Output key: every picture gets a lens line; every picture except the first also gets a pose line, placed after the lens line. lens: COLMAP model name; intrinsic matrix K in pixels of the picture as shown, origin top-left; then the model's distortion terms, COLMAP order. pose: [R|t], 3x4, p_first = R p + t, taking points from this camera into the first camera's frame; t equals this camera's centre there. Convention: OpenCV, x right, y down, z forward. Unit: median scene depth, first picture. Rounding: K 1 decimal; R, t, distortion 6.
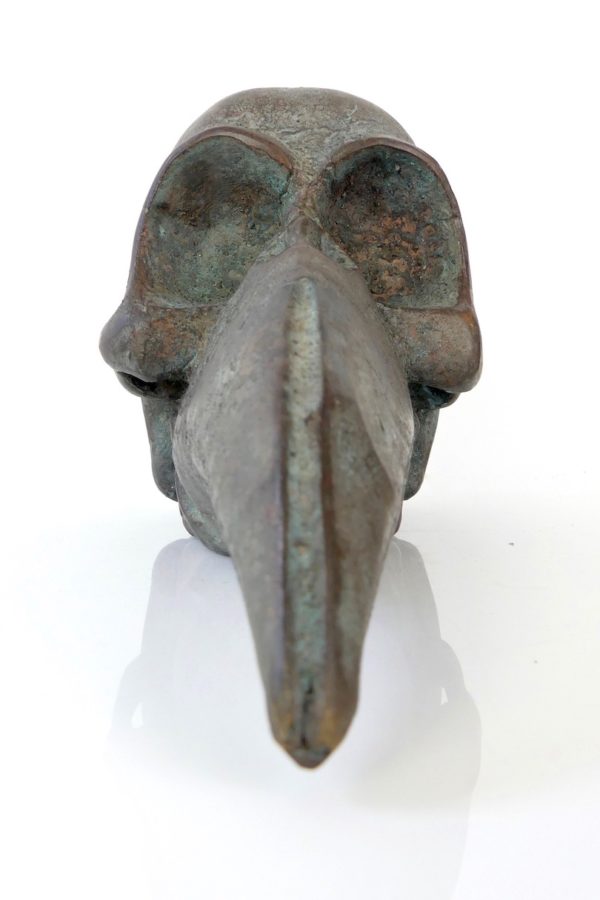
lens RADIAL K [[733.7, 0, 300.6], [0, 733.7, 428.7], [0, 0, 1]] dist [0.007078, -0.009233]
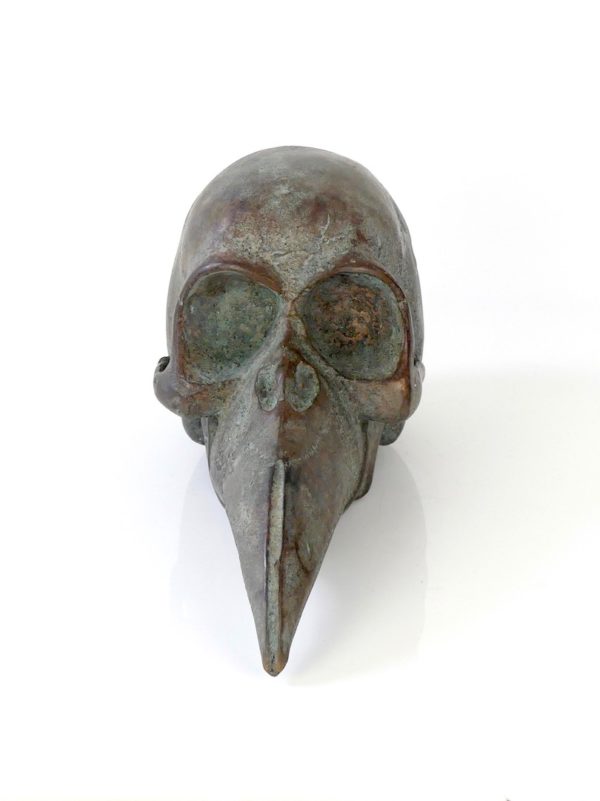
lens RADIAL K [[2474.3, 0, 299.9], [0, 2474.3, 399.9], [0, 0, 1]] dist [0.172751, 0.000000]
pose [[0.997617, 0.002044, -0.068966, 0.357876], [0.025854, 0.915661, 0.401119, -2.080264], [0.063969, -0.401946, 0.913426, -3.517478]]
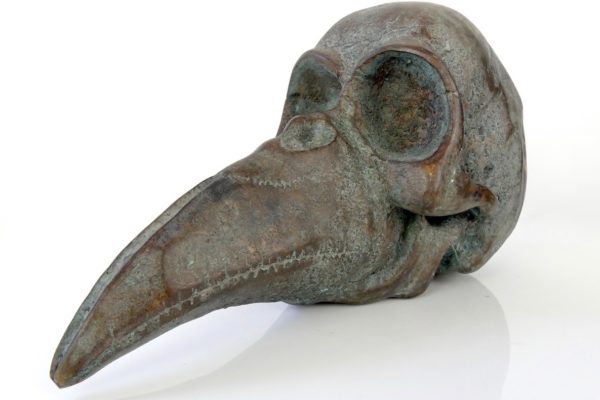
lens RADIAL K [[489.2, 0, 300.0], [0, 489.2, 201.7], [0, 0, 1]] dist [0.007078, -0.009233]
pose [[0.731236, 0.098200, -0.675019, 0.673923], [-0.036492, 0.993798, 0.105045, -0.172006], [0.681148, -0.052180, 0.730284, 0.118033]]
